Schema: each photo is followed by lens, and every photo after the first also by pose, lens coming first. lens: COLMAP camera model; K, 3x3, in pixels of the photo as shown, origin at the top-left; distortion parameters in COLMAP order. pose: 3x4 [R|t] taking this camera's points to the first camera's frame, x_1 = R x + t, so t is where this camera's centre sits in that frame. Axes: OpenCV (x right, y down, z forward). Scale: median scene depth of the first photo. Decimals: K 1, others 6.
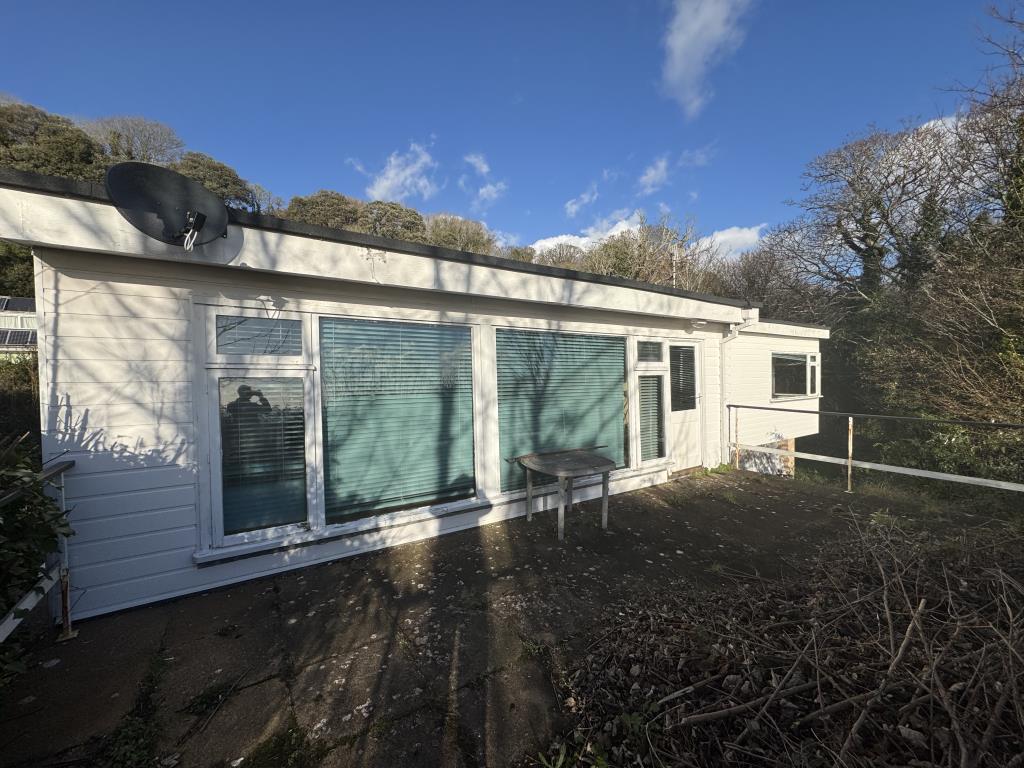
lens RADIAL K [[406.9, 0, 512.0], [0, 406.9, 384.0], [0, 0, 1]] dist [-0.000317, -0.000145]
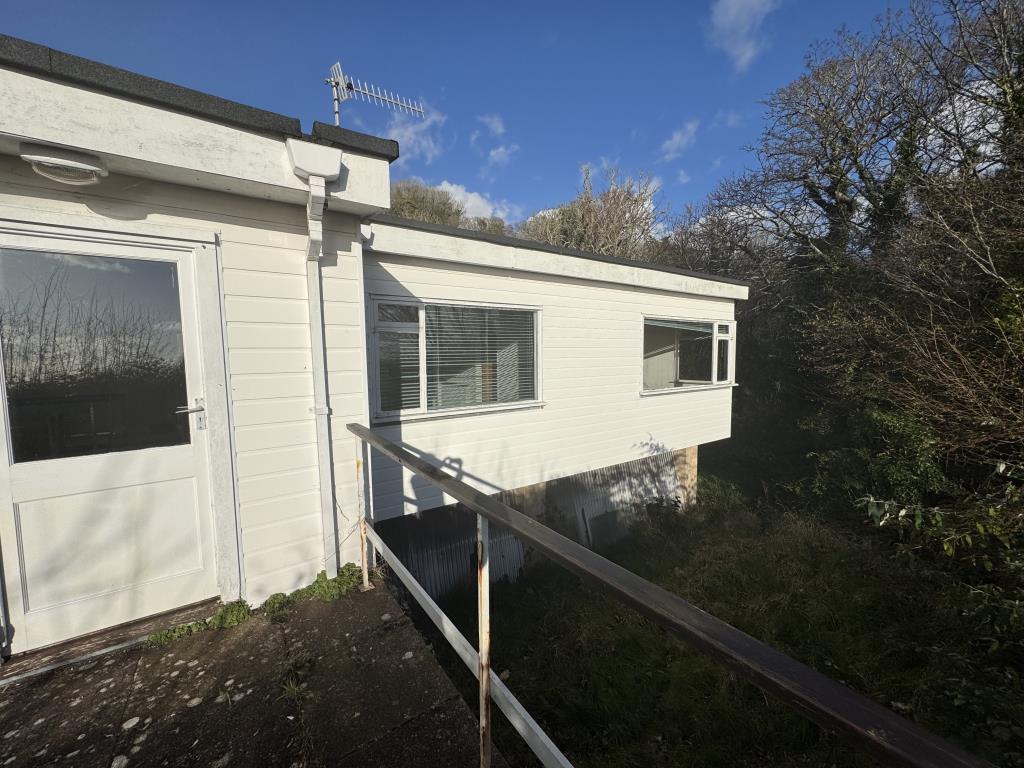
lens RADIAL K [[406.9, 0, 512.0], [0, 406.9, 384.0], [0, 0, 1]] dist [-0.000317, -0.000145]
pose [[0.999611, -0.000046, 0.027899, 1.073186], [-0.001329, 0.998786, 0.049249, -0.011661], [-0.027867, -0.049267, 0.998397, 0.958642]]
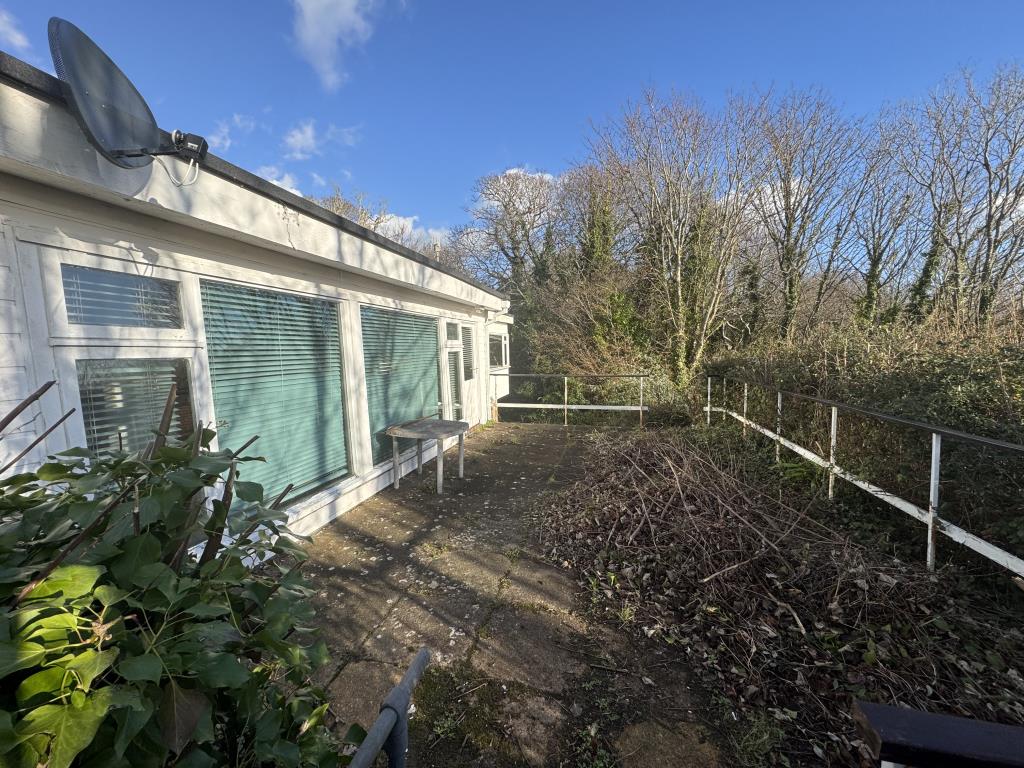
lens RADIAL K [[406.9, 0, 512.0], [0, 406.9, 384.0], [0, 0, 1]] dist [-0.000317, -0.000145]
pose [[0.729924, -0.066615, 0.680275, -0.466439], [0.030186, 0.997410, 0.065281, 0.001471], [-0.682862, -0.027116, 0.730044, 0.020510]]
